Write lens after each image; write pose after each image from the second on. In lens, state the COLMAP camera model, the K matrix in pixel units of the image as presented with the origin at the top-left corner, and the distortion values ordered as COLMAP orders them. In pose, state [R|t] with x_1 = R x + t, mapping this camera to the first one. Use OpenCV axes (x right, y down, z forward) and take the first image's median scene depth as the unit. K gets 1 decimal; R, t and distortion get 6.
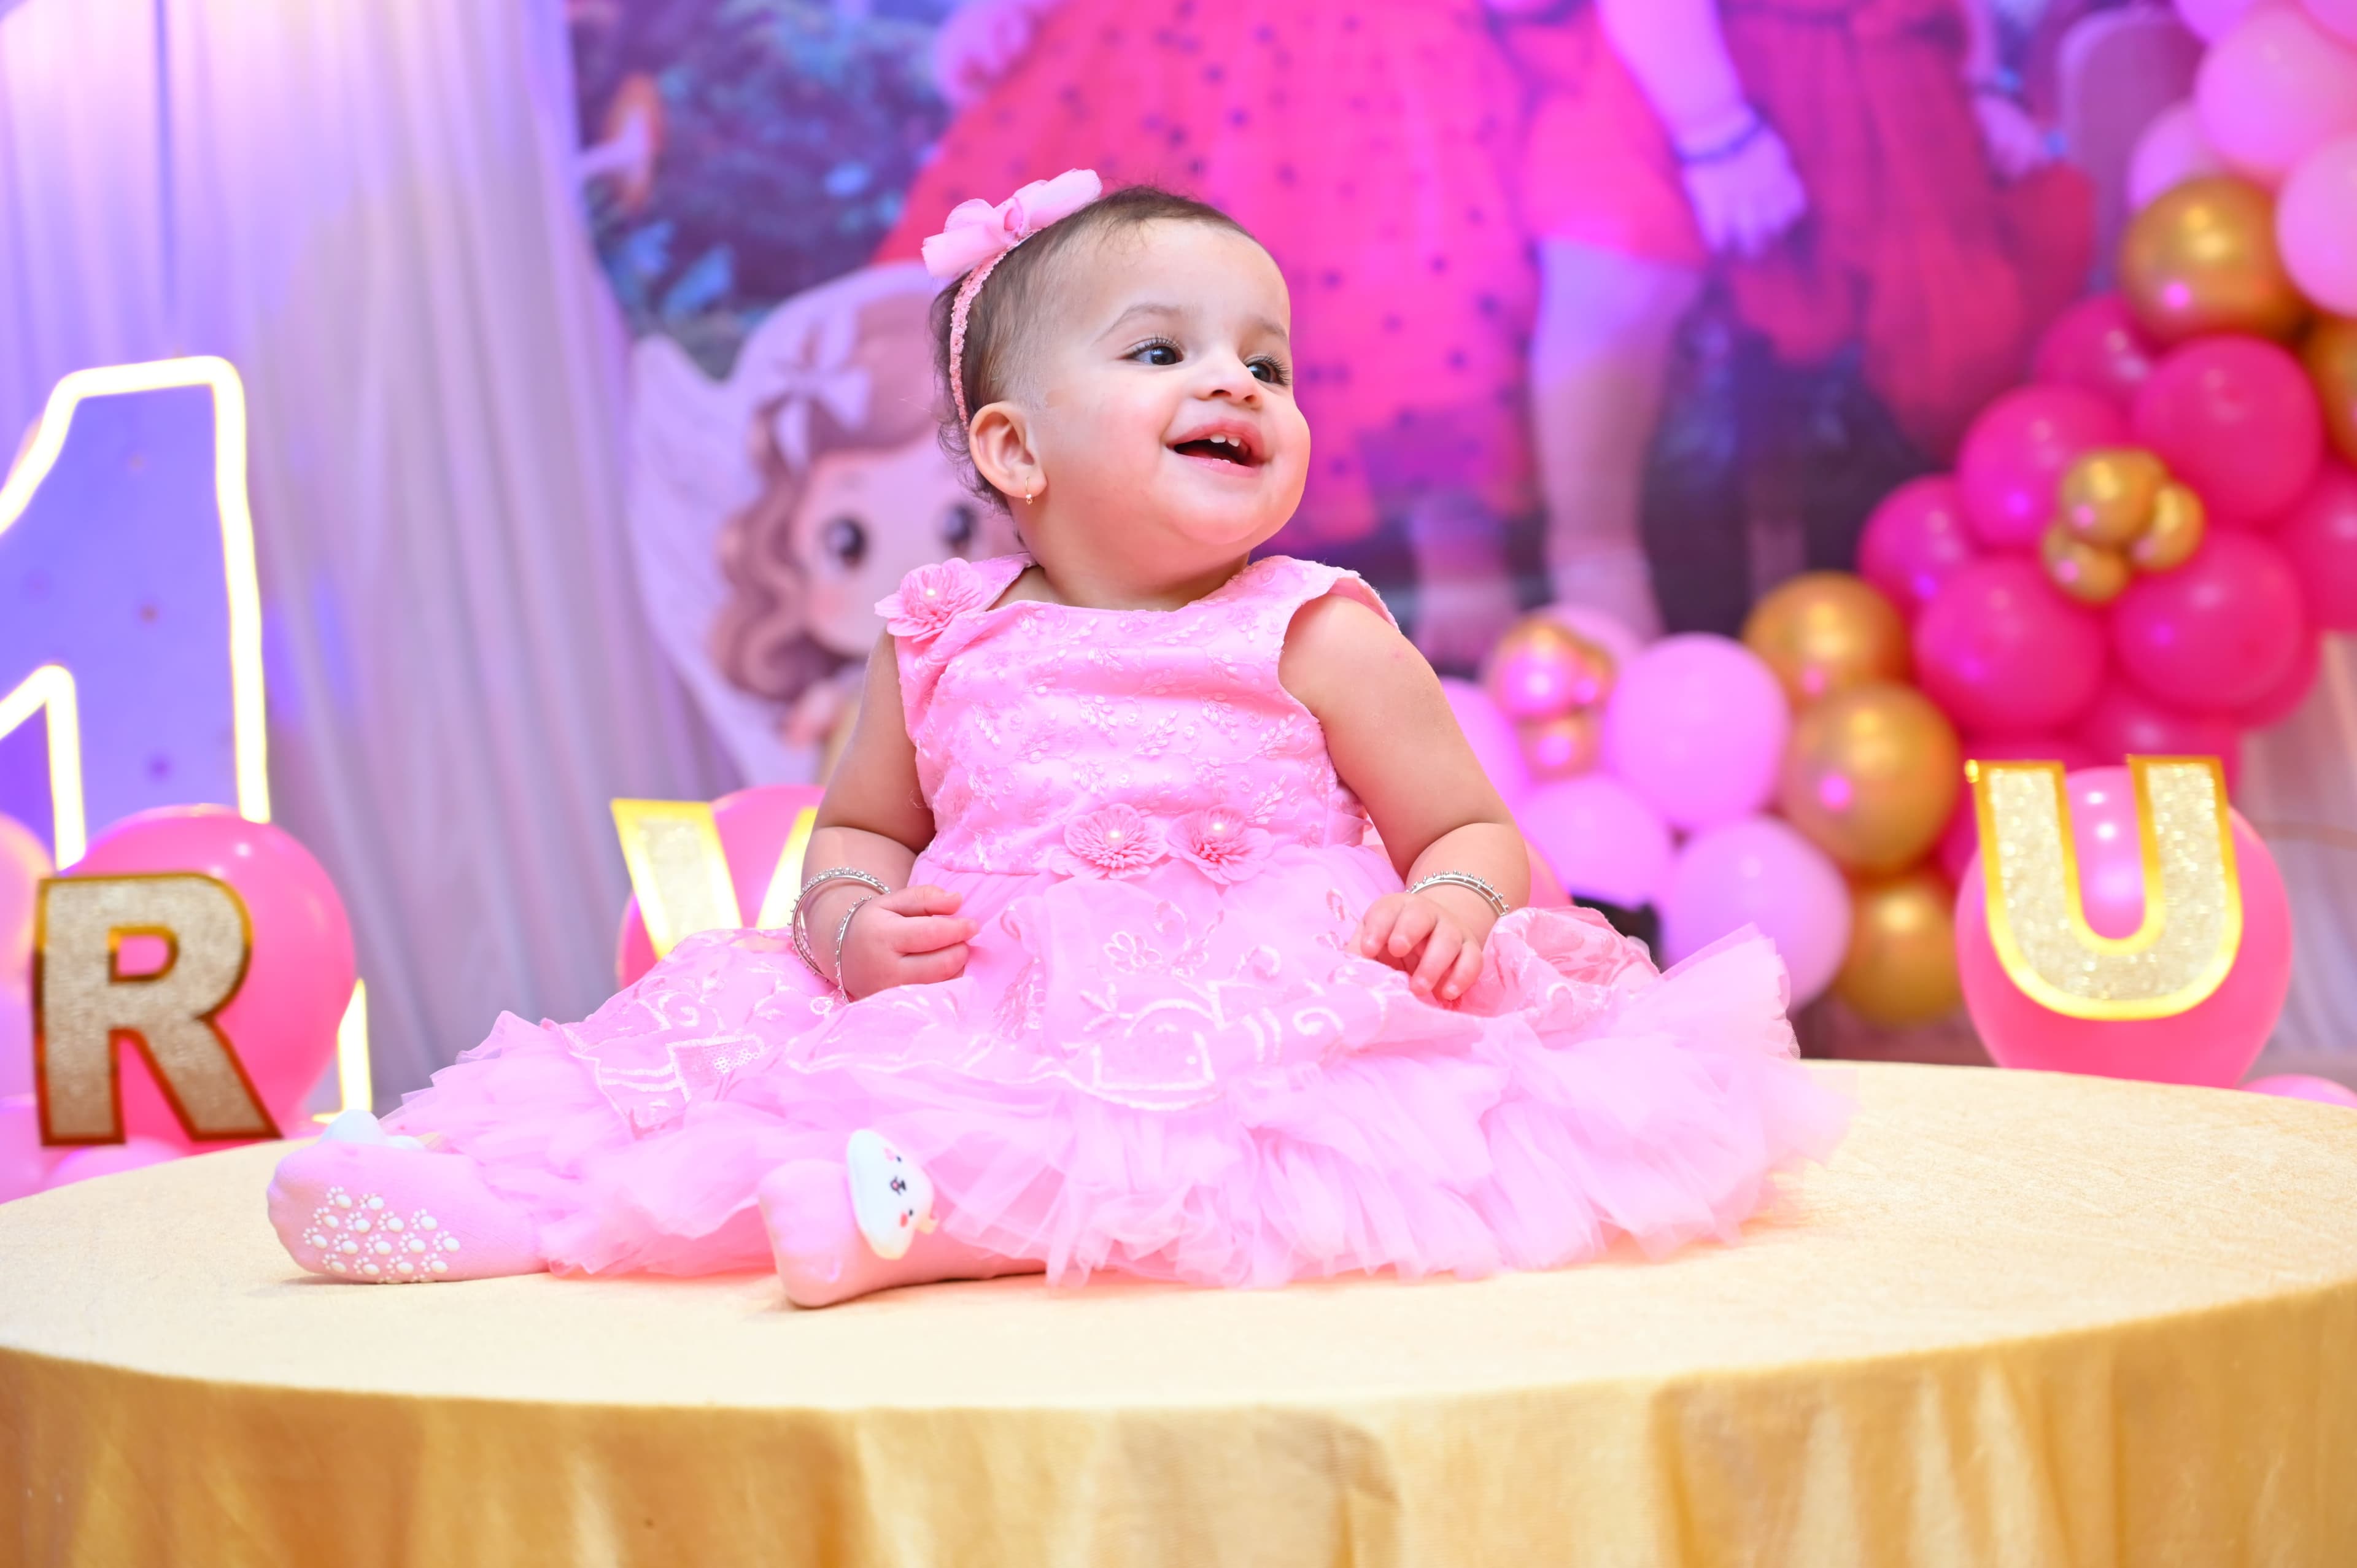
lens RADIAL K [[5475.2, 0, 1178.5], [0, 5475.2, 784.0], [0, 0, 1]] dist [0.274159, -0.299659]
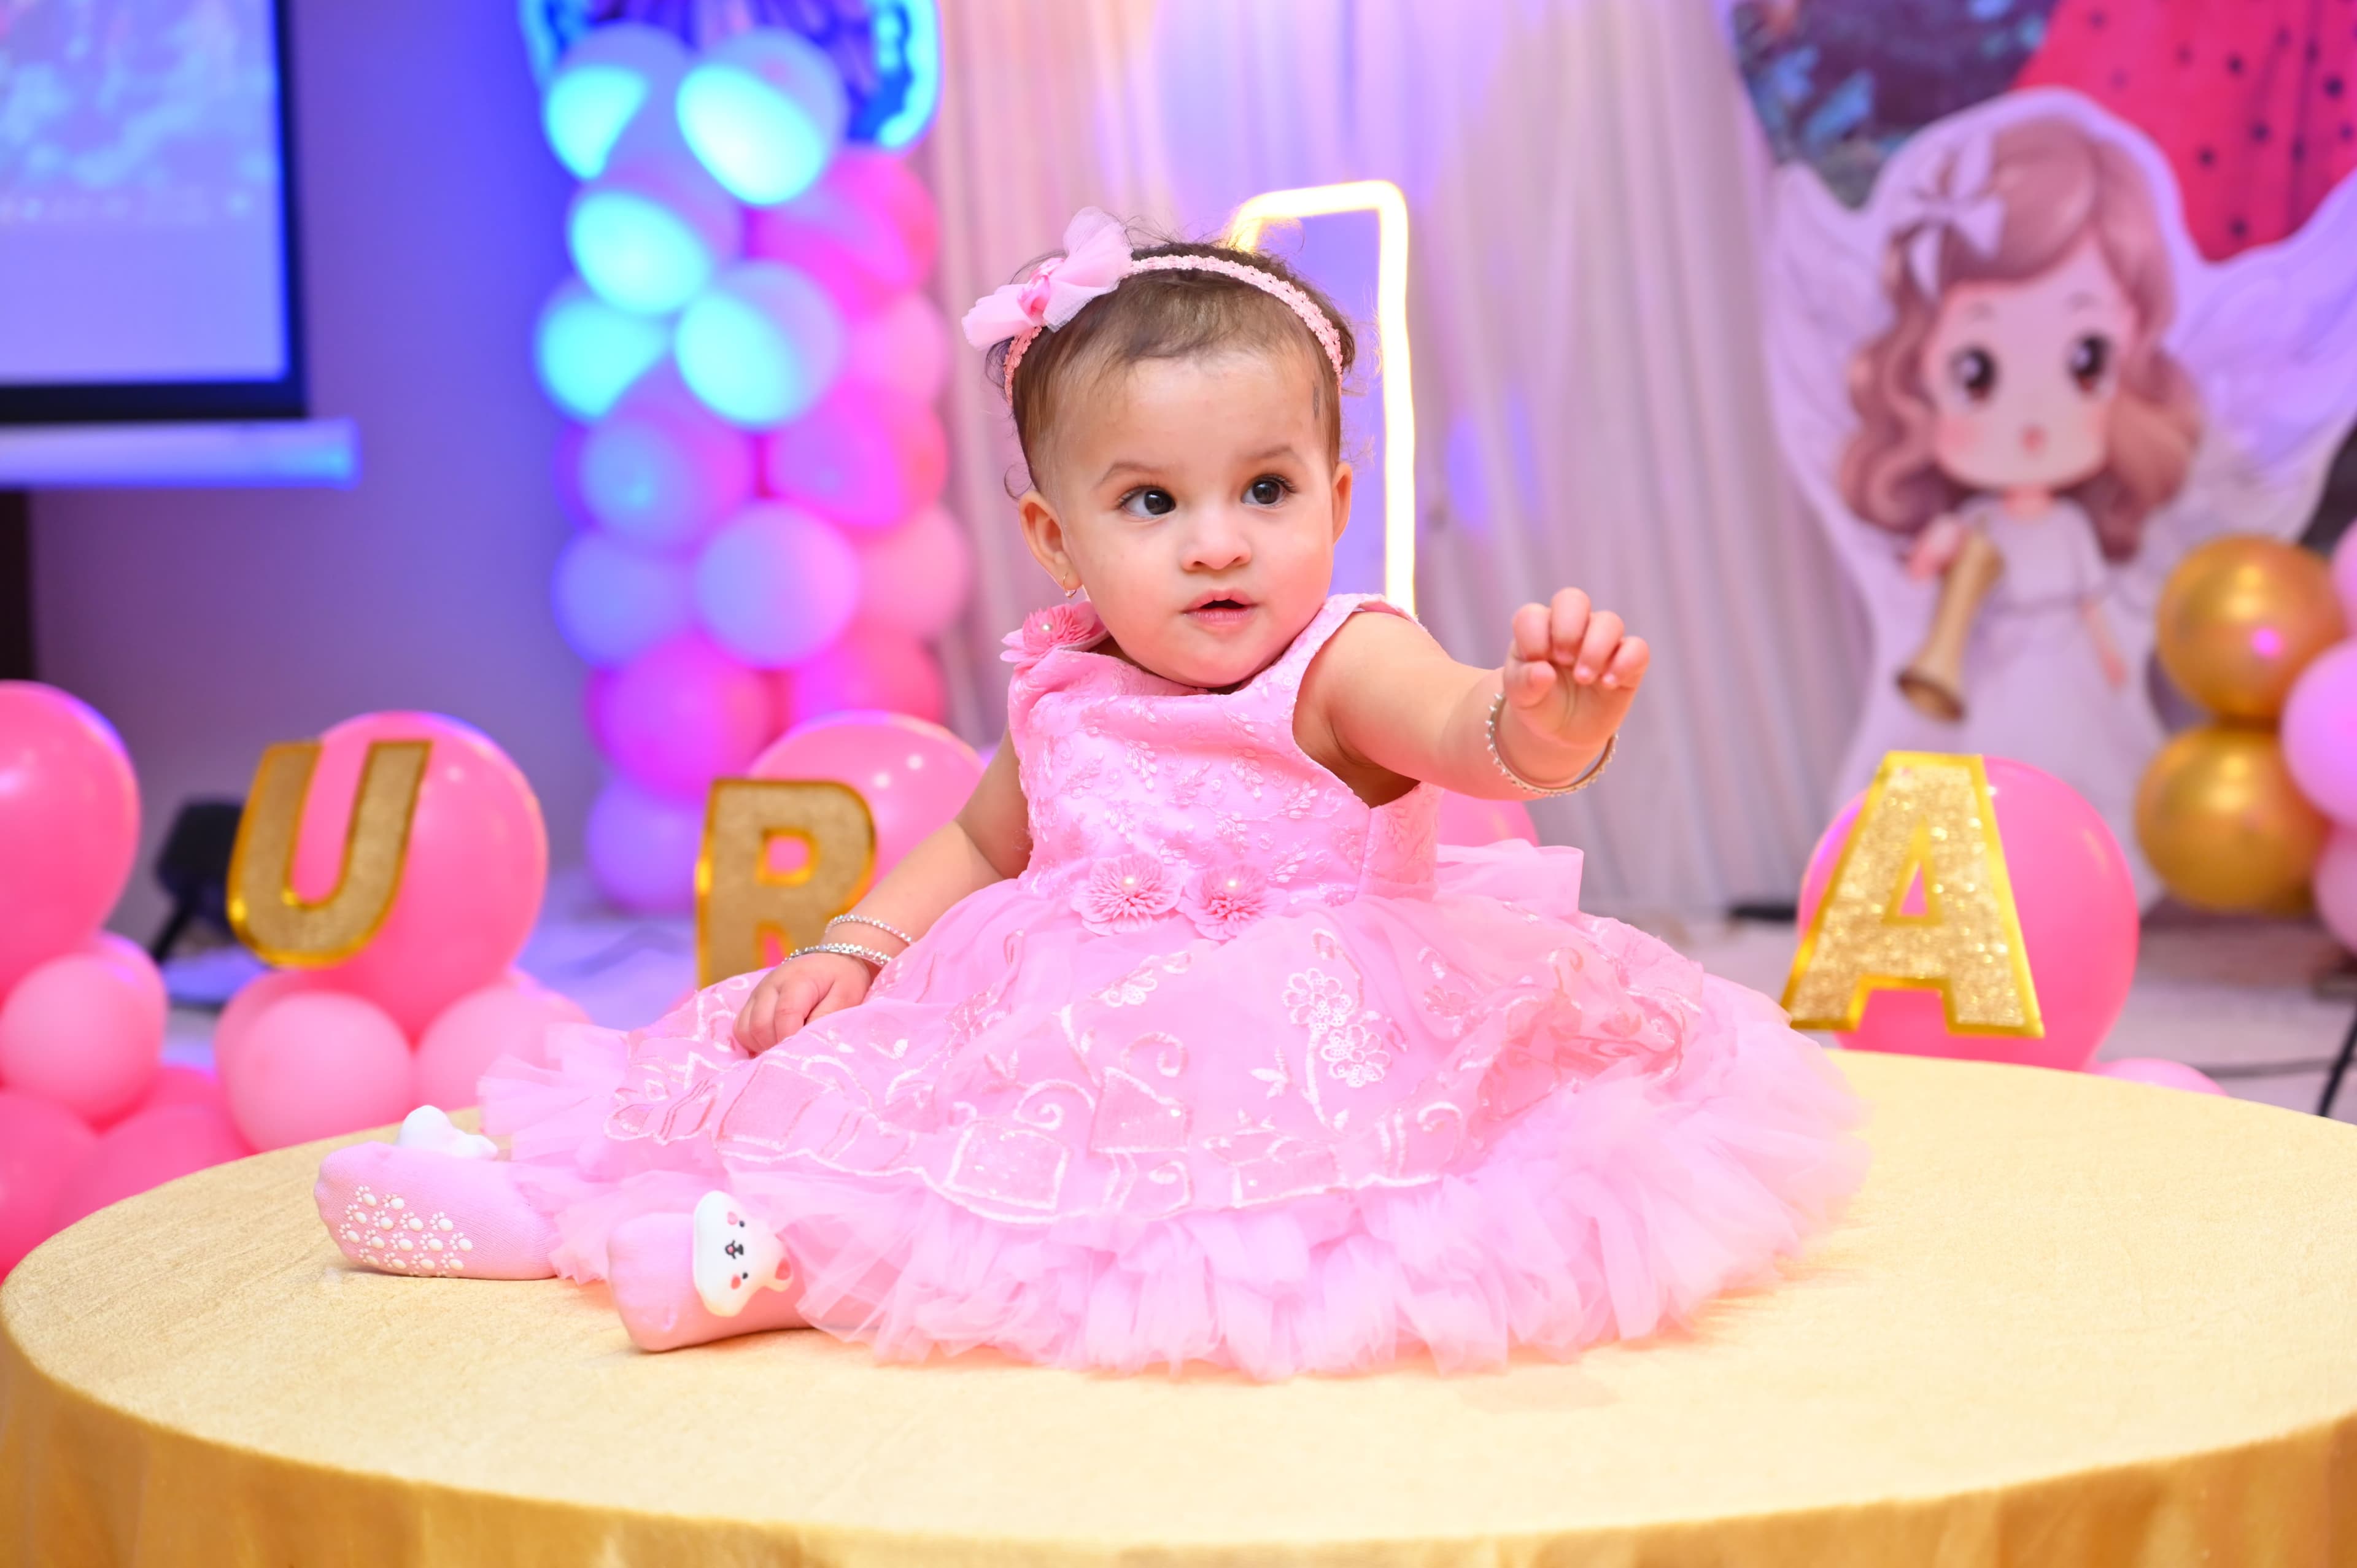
lens RADIAL K [[5428.1, 0, 1178.5], [0, 5428.1, 784.0], [0, 0, 1]] dist [0.169782, 0.113365]
pose [[0.934128, 0.050868, -0.353294, 0.156212], [-0.027564, 0.997118, 0.070685, -0.035921], [0.355871, -0.056291, 0.932838, 0.030603]]
